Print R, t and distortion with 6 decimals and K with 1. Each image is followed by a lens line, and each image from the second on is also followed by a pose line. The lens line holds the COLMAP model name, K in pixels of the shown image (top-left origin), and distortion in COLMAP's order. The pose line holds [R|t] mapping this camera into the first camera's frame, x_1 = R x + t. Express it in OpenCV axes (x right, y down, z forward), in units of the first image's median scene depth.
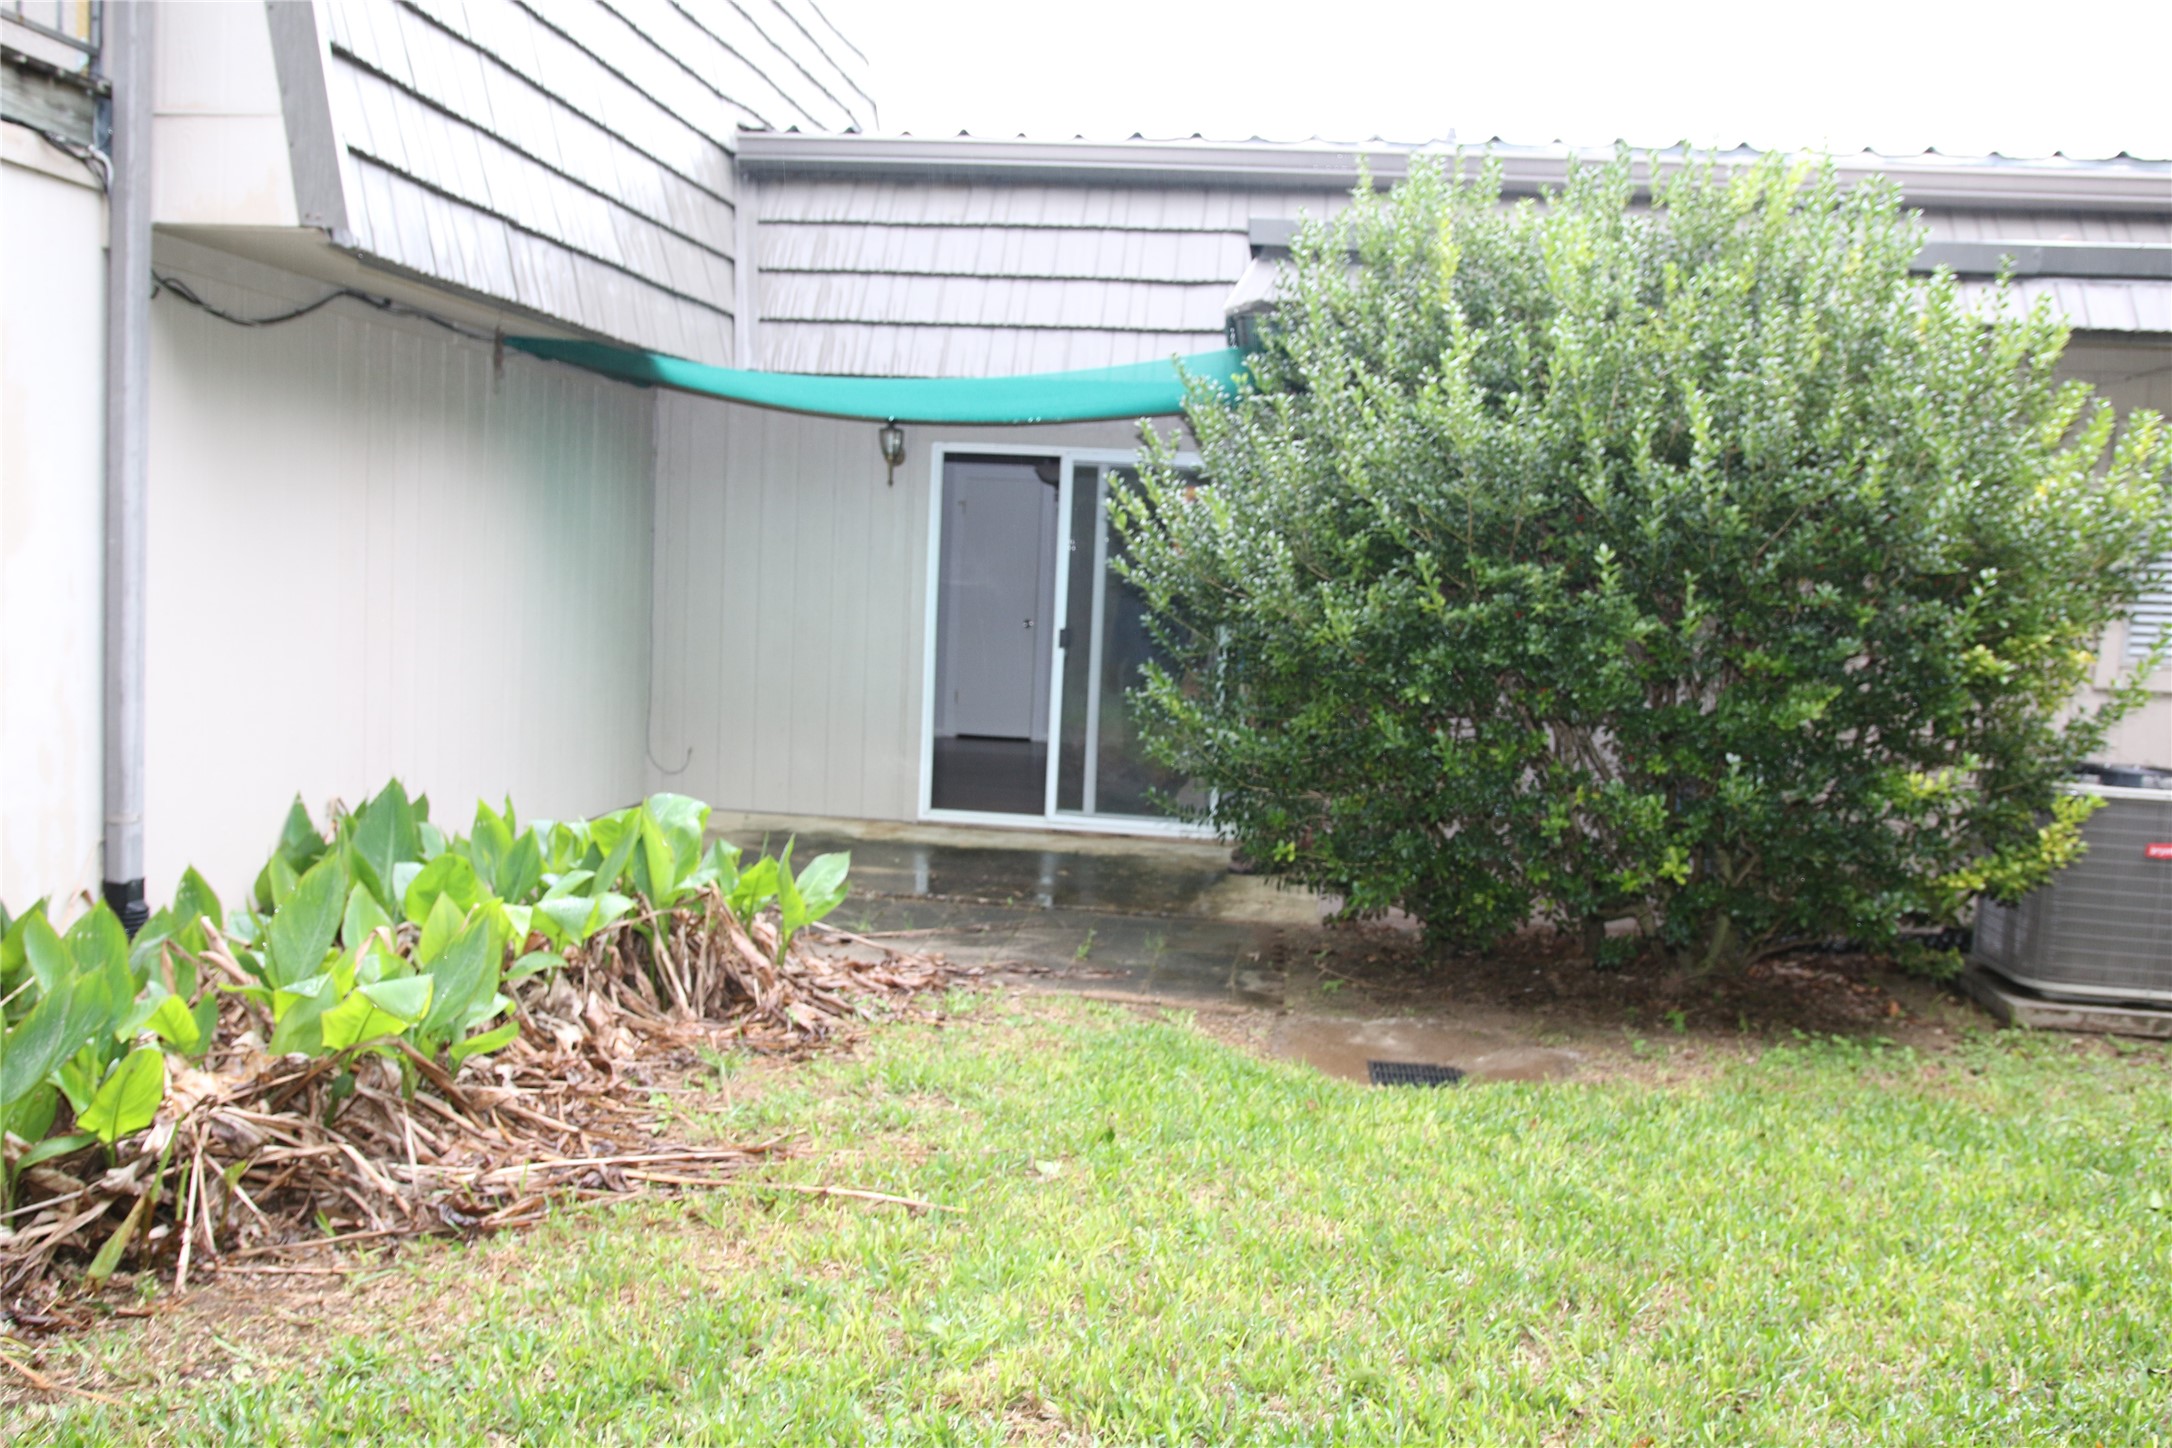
lens RADIAL K [[1807.6, 0, 1086.6], [0, 1807.6, 719.7], [0, 0, 1]] dist [-0.062948, 0.039579]
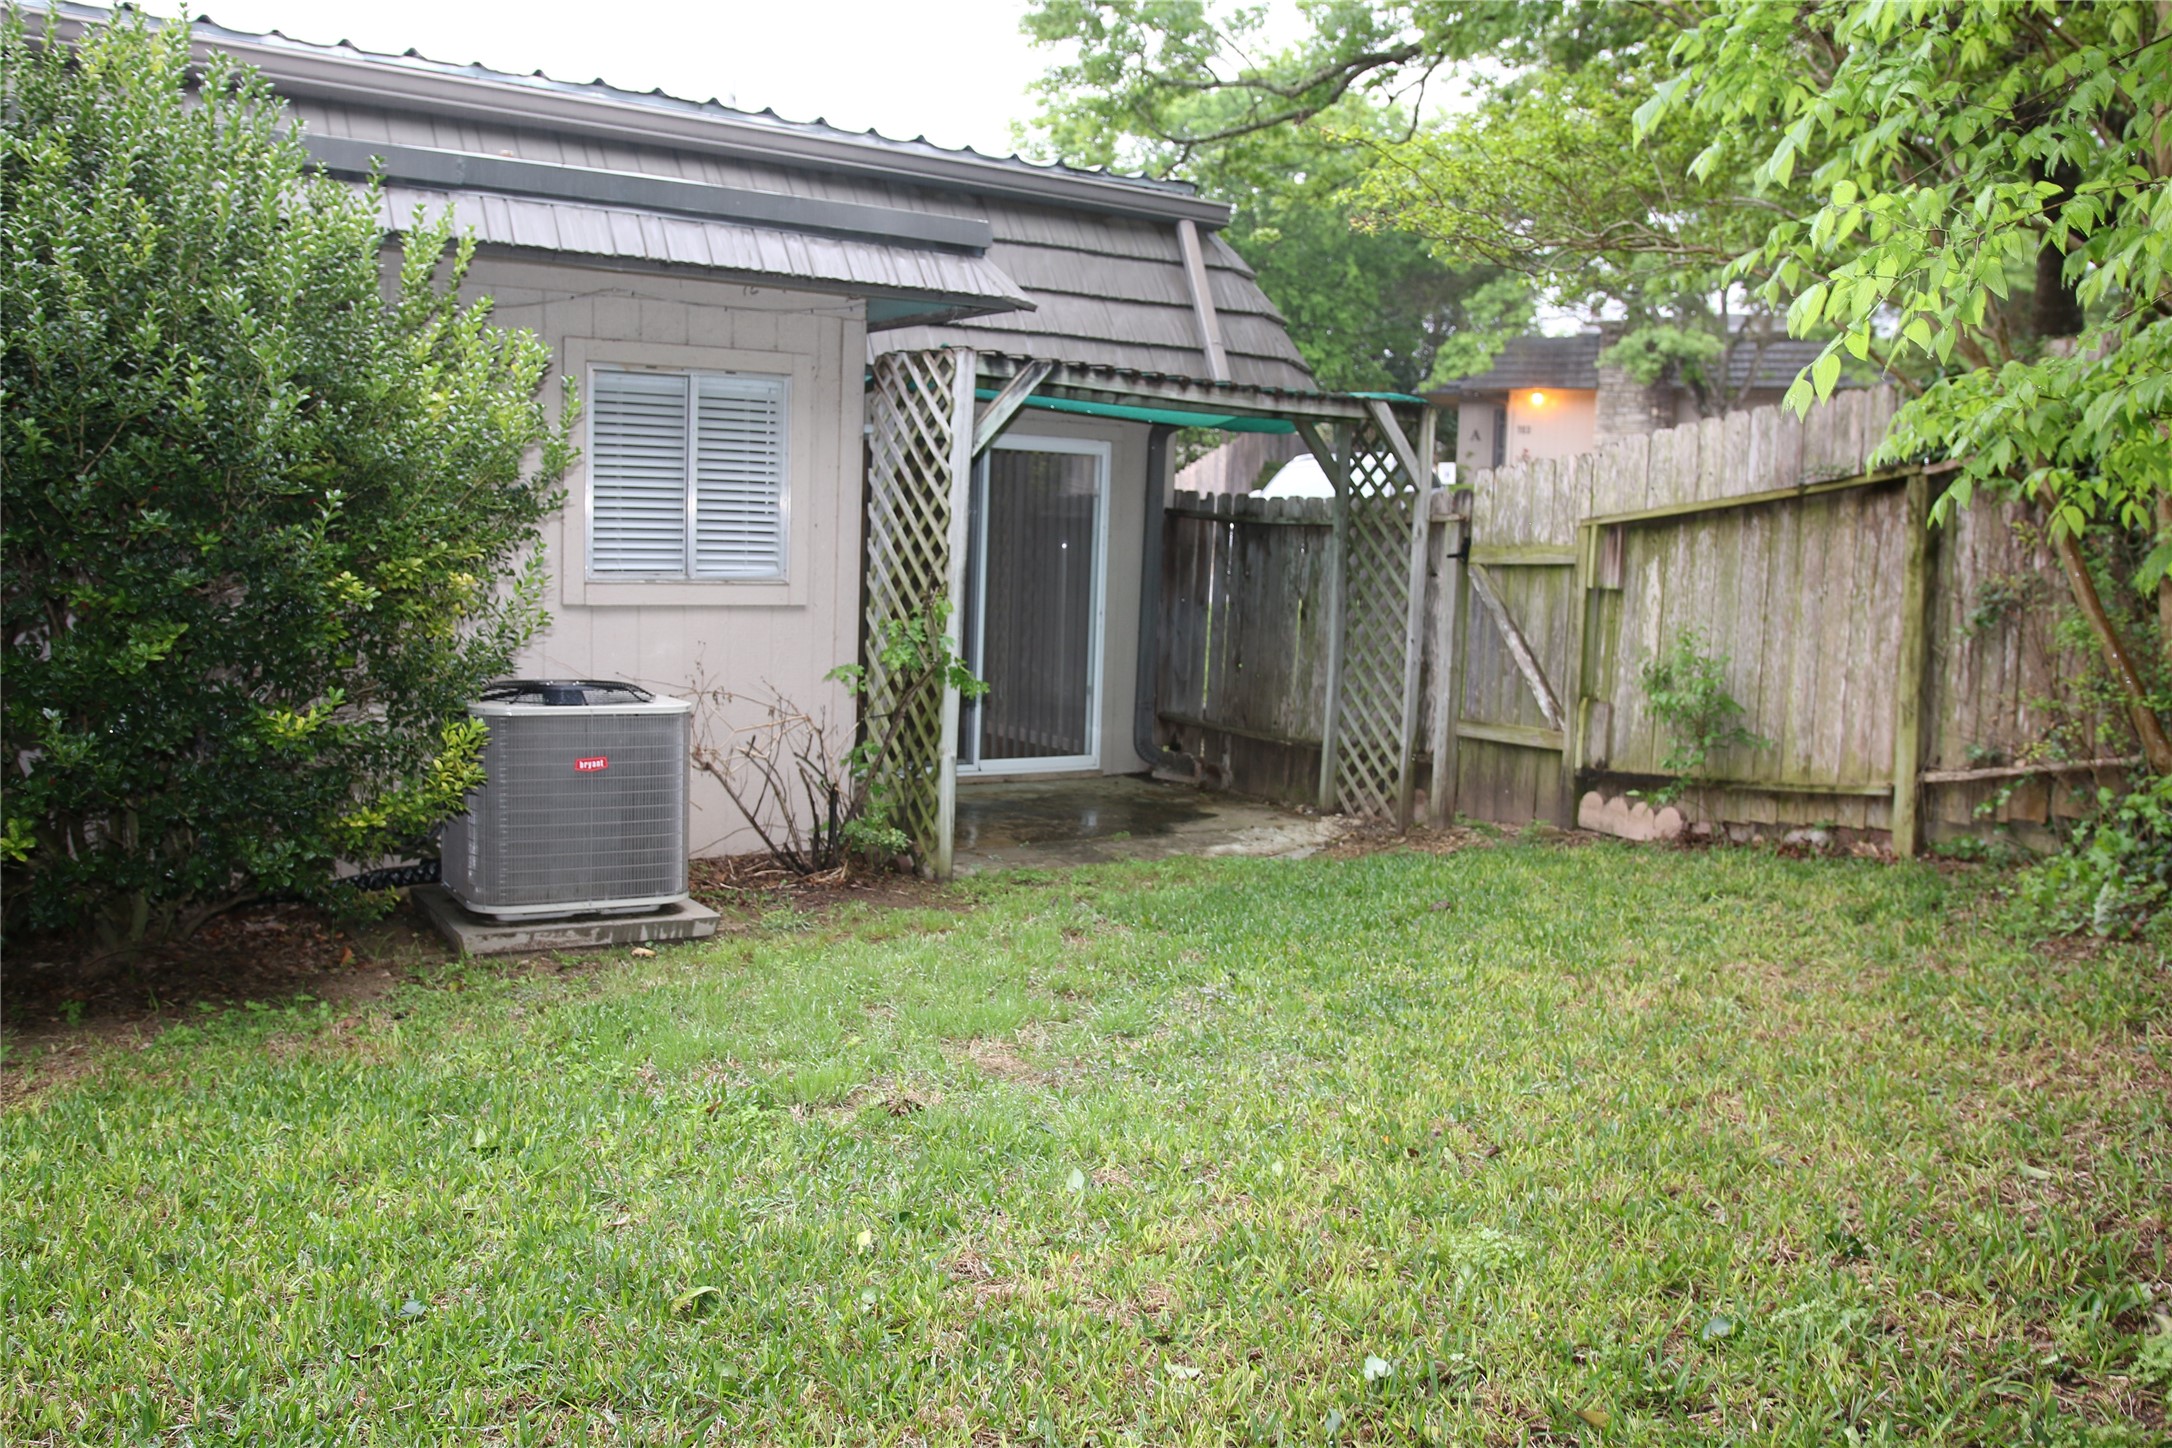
lens RADIAL K [[1807.6, 0, 1085.2], [0, 1807.6, 728.0], [0, 0, 1]] dist [-0.062948, 0.039579]
pose [[0.771996, -0.084424, 0.629996, 0.187701], [0.053451, 0.996252, 0.068006, -0.002515], [-0.633376, -0.018826, 0.773615, 0.021725]]
